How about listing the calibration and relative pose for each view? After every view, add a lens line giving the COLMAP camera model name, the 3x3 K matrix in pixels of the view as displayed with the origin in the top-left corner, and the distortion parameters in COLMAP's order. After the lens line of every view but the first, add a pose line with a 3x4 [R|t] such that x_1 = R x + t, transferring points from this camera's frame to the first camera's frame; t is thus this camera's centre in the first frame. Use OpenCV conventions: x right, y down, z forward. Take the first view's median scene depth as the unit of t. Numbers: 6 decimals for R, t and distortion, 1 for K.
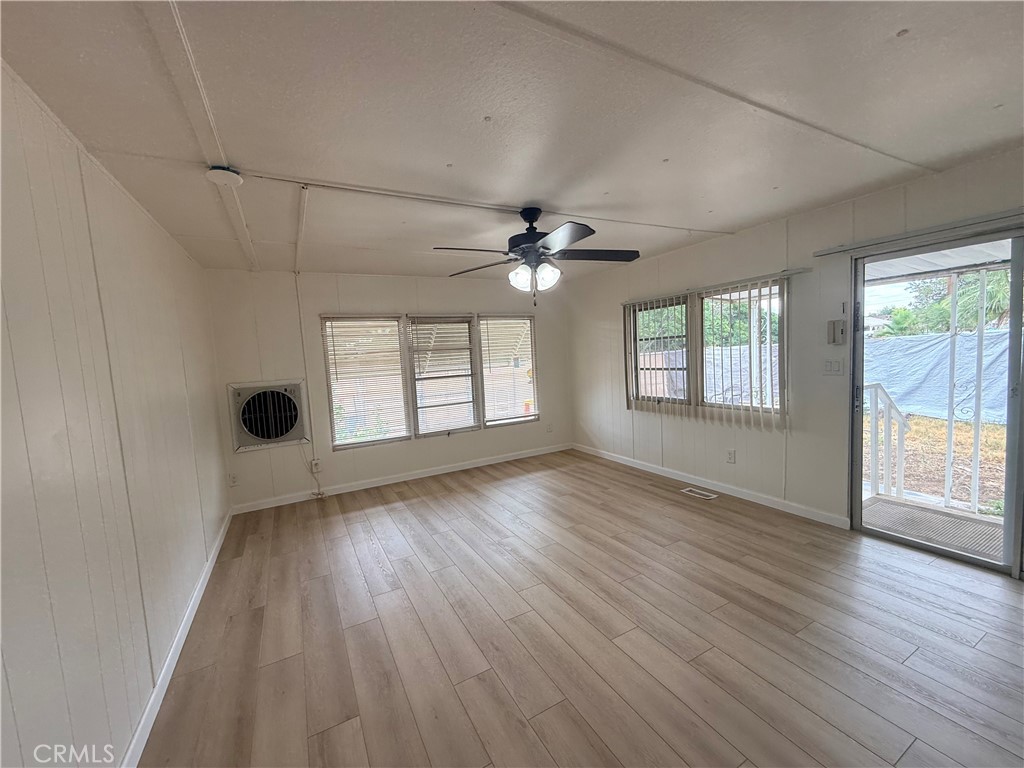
lens RADIAL K [[405.9, 0, 511.2], [0, 405.9, 386.8], [0, 0, 1]] dist [-0.001714, 0.000544]
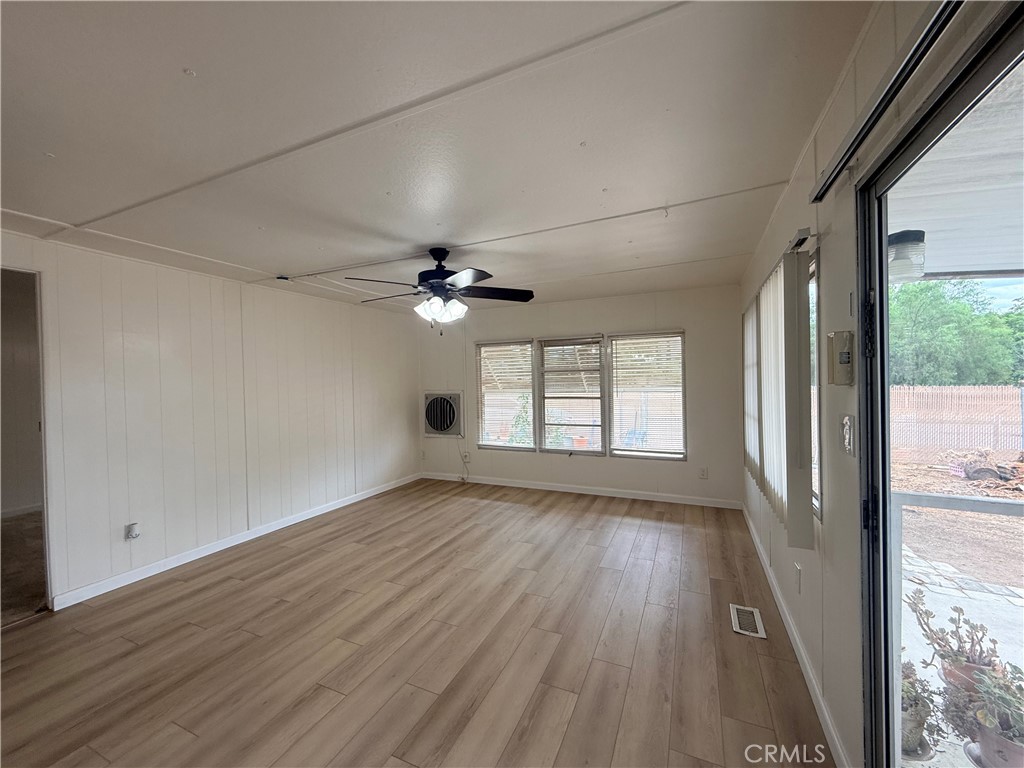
lens RADIAL K [[405.9, 0, 511.2], [0, 405.9, 386.8], [0, 0, 1]] dist [-0.001714, 0.000544]
pose [[0.604640, 0.053689, -0.794687, 0.602215], [-0.081346, 0.996671, 0.005443, -0.048501], [0.792334, 0.061354, 0.606995, 0.284770]]
